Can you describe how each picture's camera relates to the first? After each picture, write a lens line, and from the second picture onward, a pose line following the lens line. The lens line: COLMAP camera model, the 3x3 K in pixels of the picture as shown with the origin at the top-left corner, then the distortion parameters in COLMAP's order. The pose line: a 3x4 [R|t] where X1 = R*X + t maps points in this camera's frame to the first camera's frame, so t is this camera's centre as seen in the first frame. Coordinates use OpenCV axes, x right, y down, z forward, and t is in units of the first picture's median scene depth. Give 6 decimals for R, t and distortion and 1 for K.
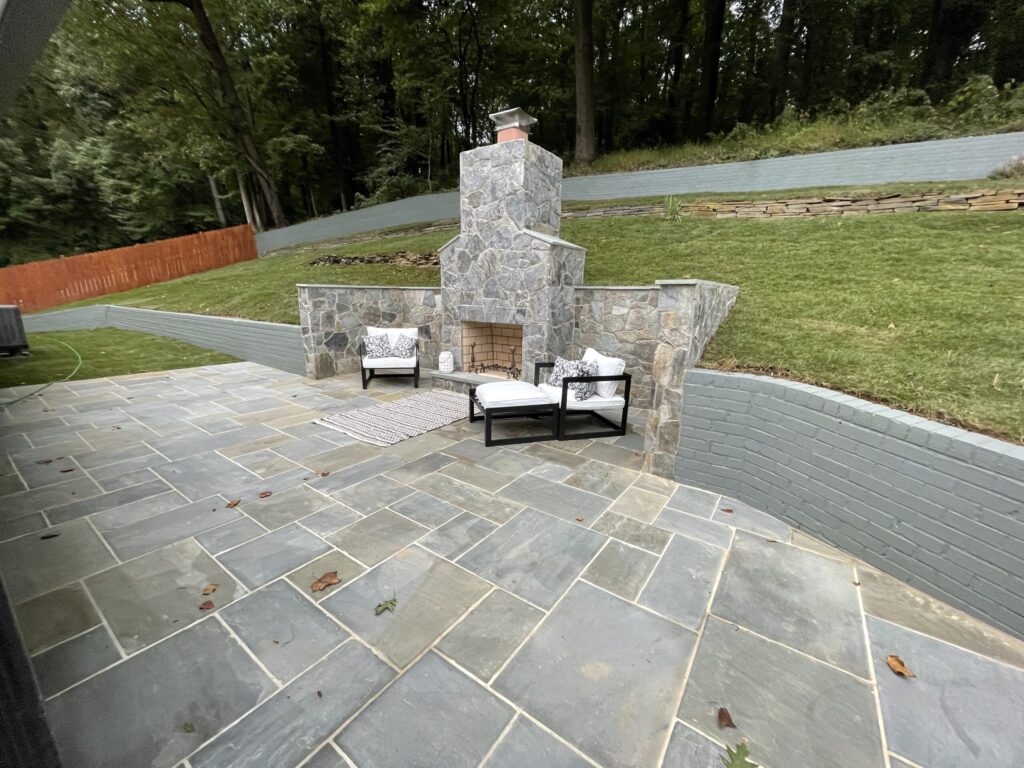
lens RADIAL K [[411.3, 0, 515.0], [0, 411.3, 389.4], [0, 0, 1]] dist [-0.003865, -0.000492]
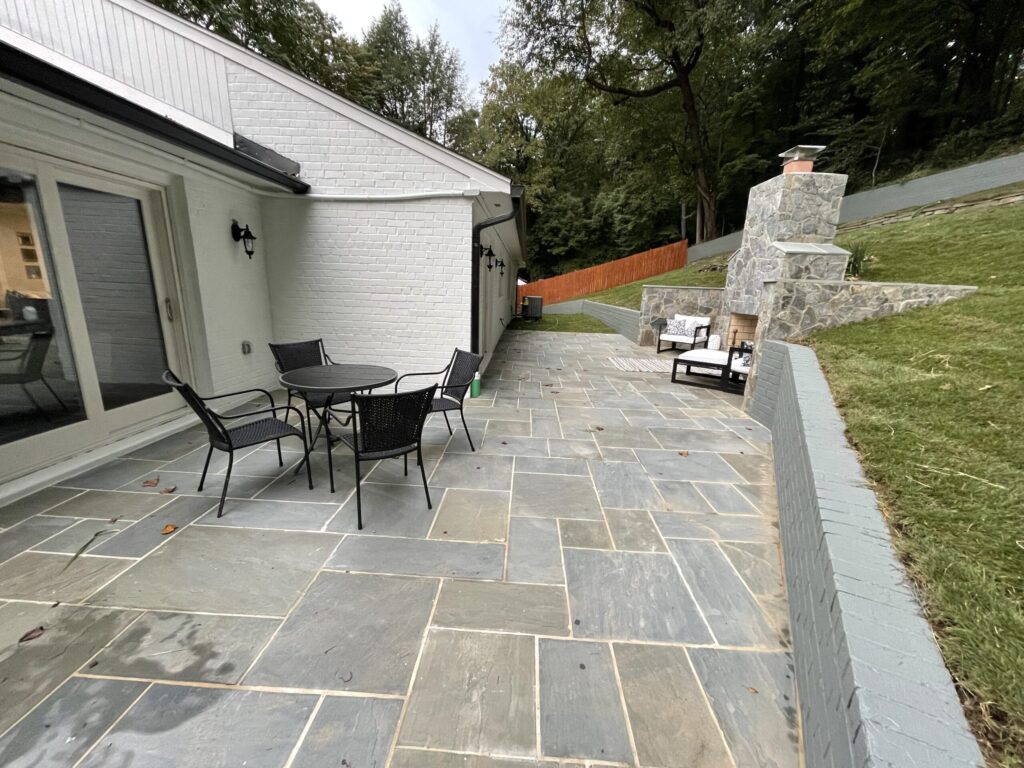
lens RADIAL K [[411.3, 0, 511.9], [0, 411.3, 385.0], [0, 0, 1]] dist [-0.003865, -0.000492]
pose [[0.539864, 0.197690, -0.818209, 0.634505], [-0.217332, 0.971809, 0.091403, 0.094987], [0.813212, 0.128478, 0.567608, -0.303654]]
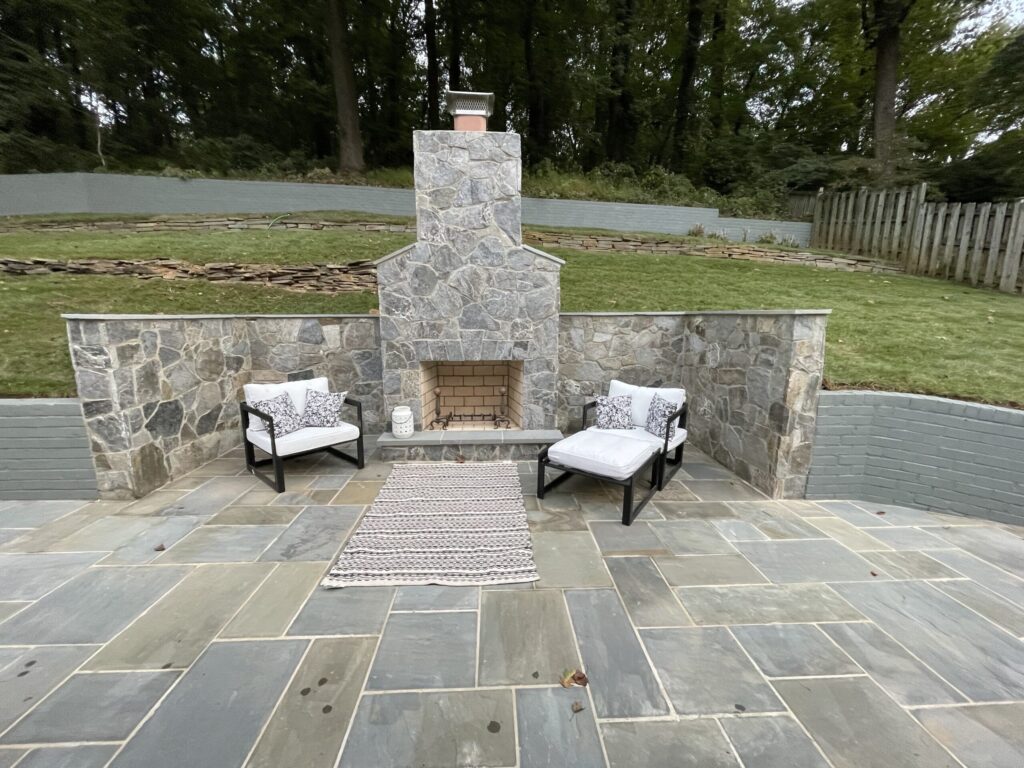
lens RADIAL K [[411.3, 0, 512.8], [0, 411.3, 388.1], [0, 0, 1]] dist [-0.003865, -0.000492]
pose [[0.785713, -0.125124, 0.605805, -0.457750], [0.153414, 0.988149, 0.005120, -0.102025], [-0.599266, 0.088916, 0.795597, 0.342820]]
